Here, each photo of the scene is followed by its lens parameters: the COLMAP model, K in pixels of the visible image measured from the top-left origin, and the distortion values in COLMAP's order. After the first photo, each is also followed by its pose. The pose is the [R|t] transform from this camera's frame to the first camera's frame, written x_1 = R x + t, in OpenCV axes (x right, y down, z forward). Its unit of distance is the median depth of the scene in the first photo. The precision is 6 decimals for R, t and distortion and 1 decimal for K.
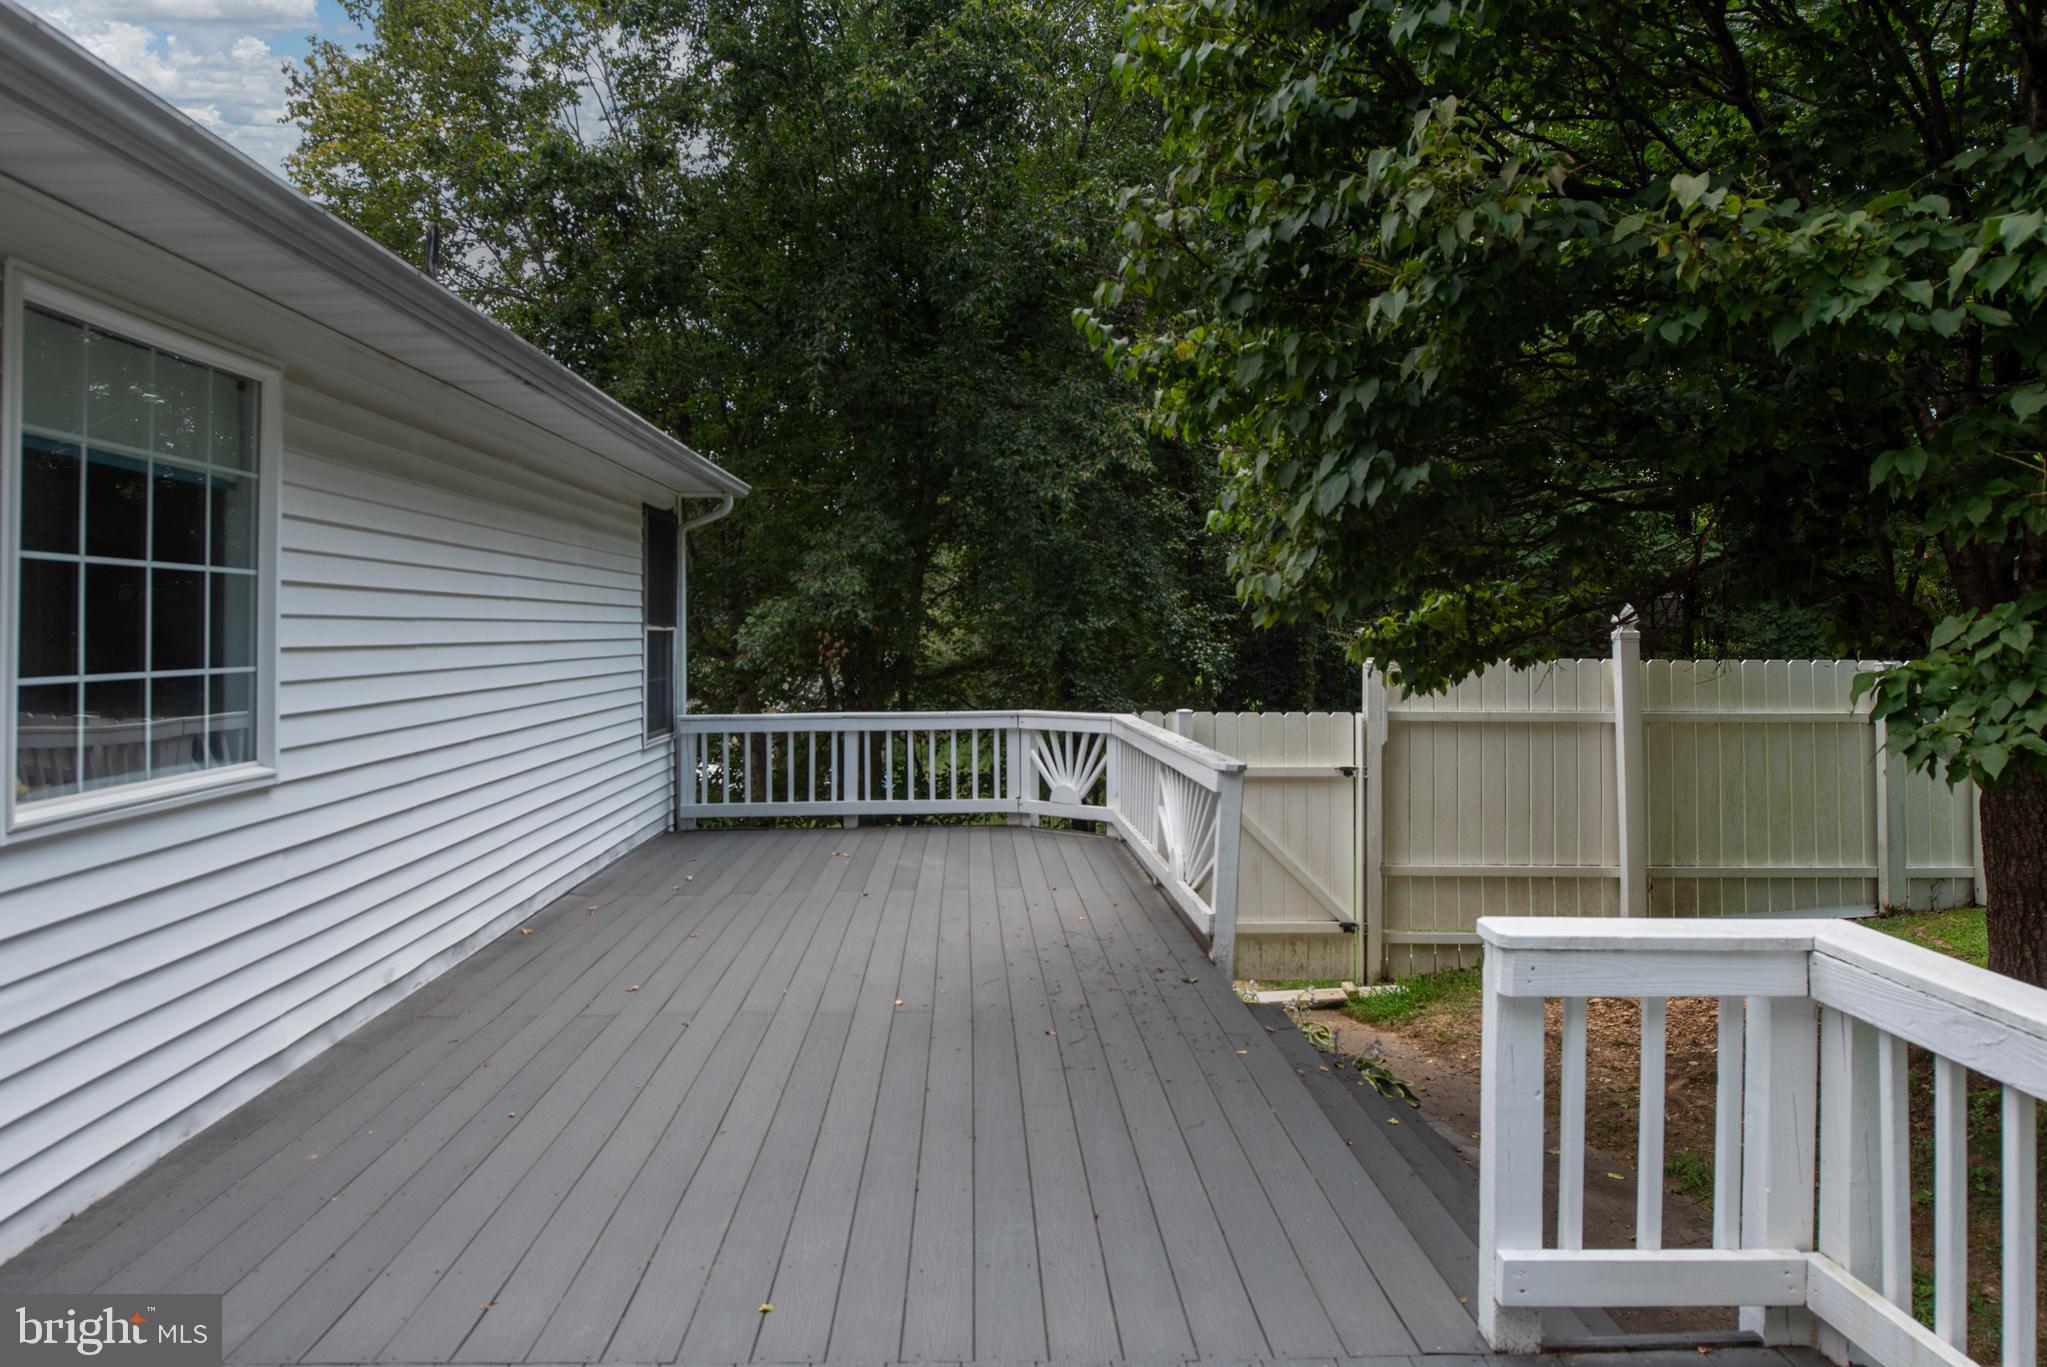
lens RADIAL K [[1433.4, 0, 1023.5], [0, 1433.4, 683.5], [0, 0, 1]] dist [0.002785, -0.003772]
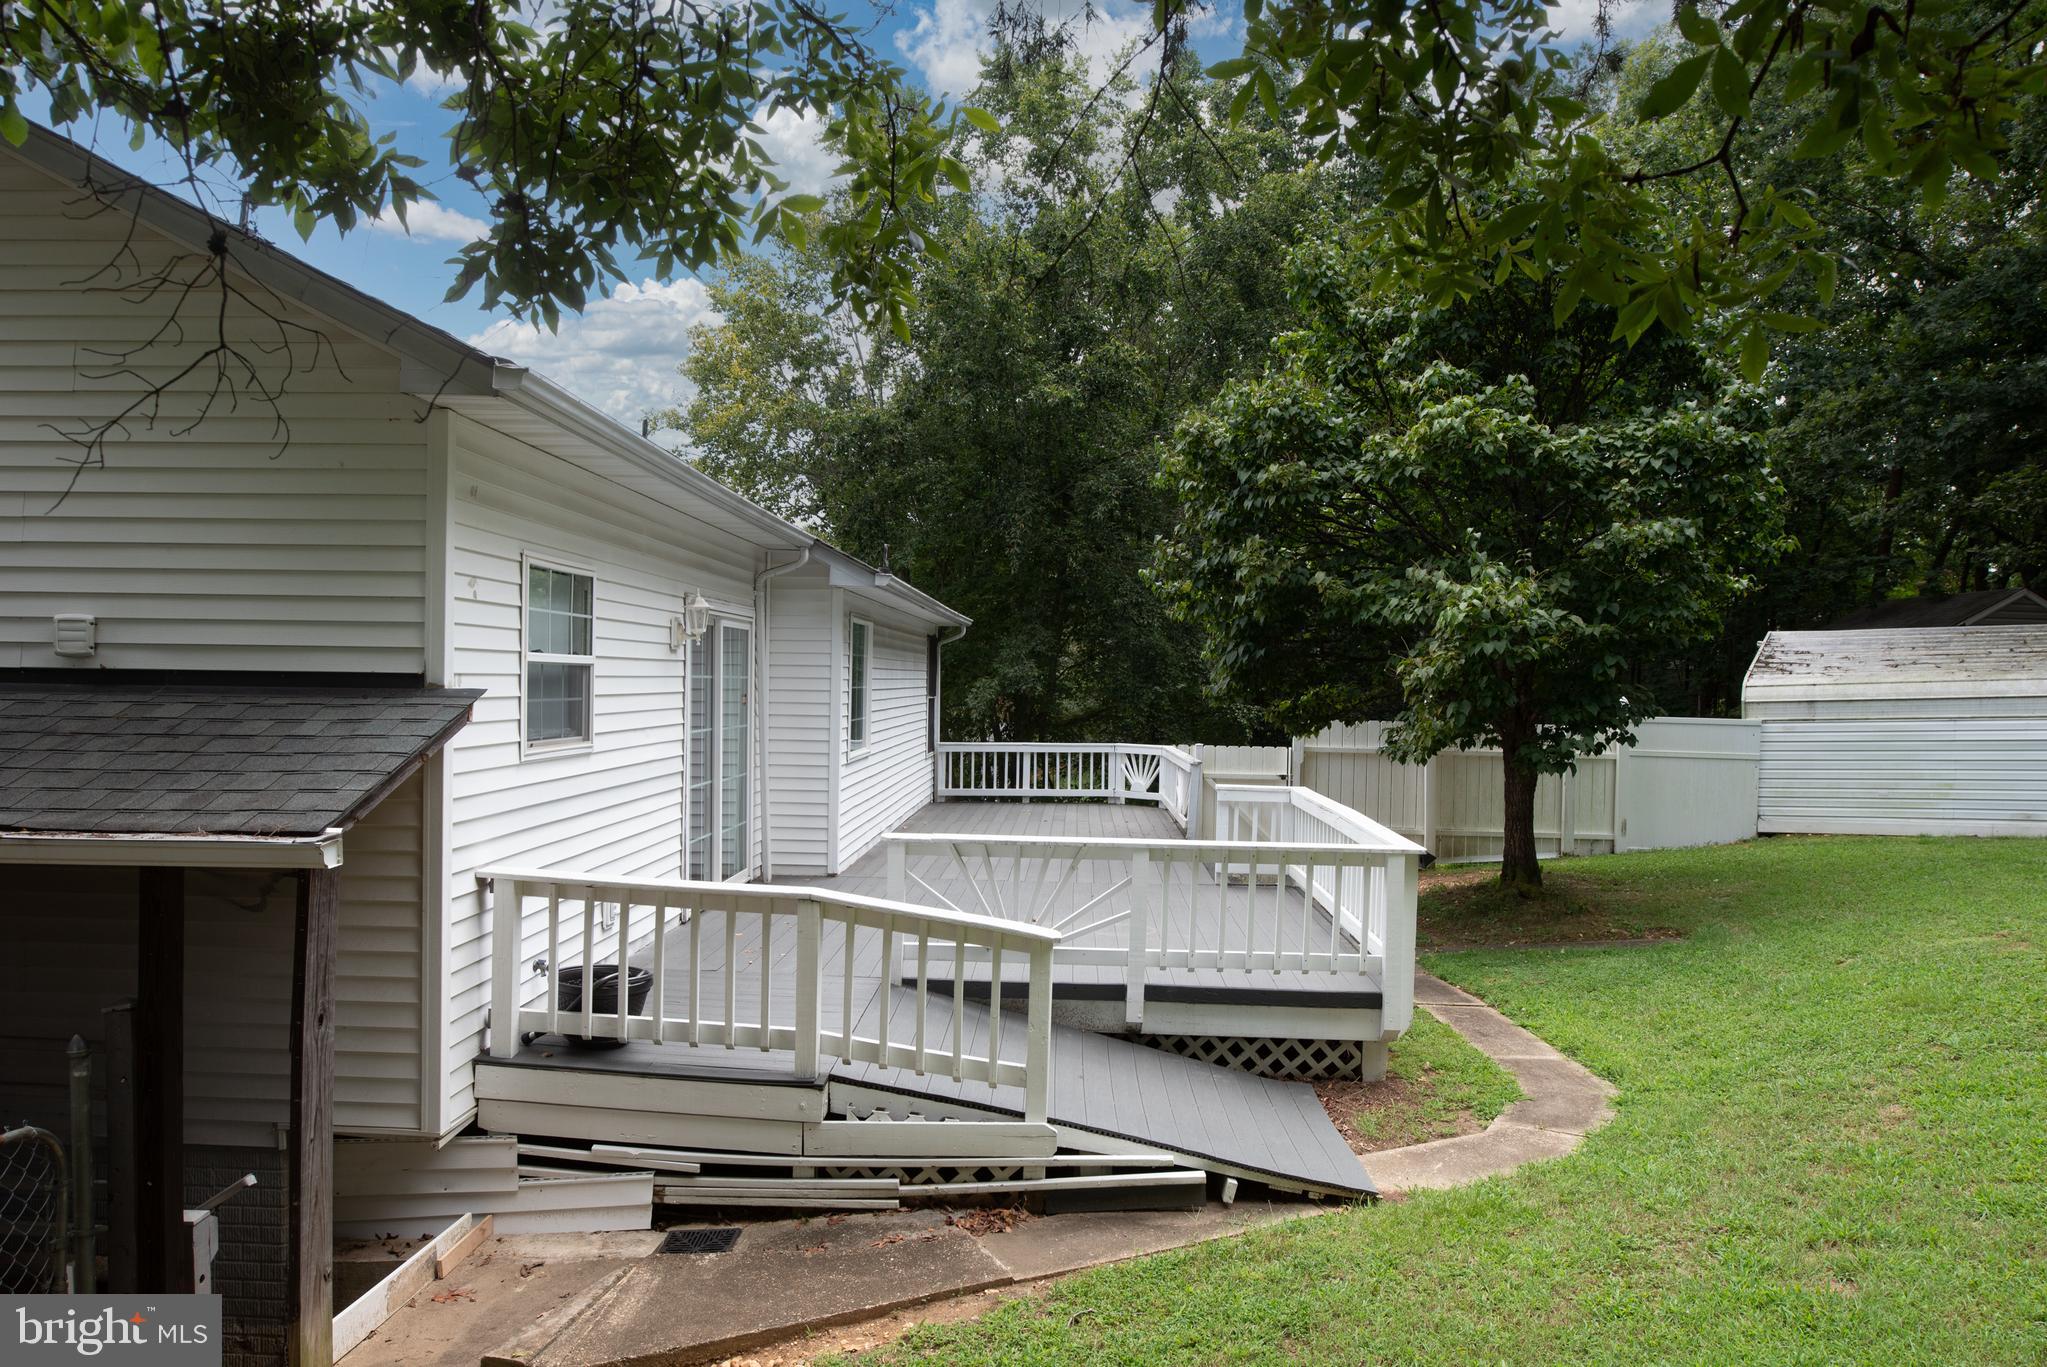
lens RADIAL K [[1433.4, 0, 1023.5], [0, 1433.4, 683.5], [0, 0, 1]] dist [0.002785, -0.003772]
pose [[0.996844, 0.016102, -0.077741, 0.022827], [-0.018780, 0.999251, -0.033848, 0.006633], [0.077137, 0.035202, 0.996399, -0.939333]]
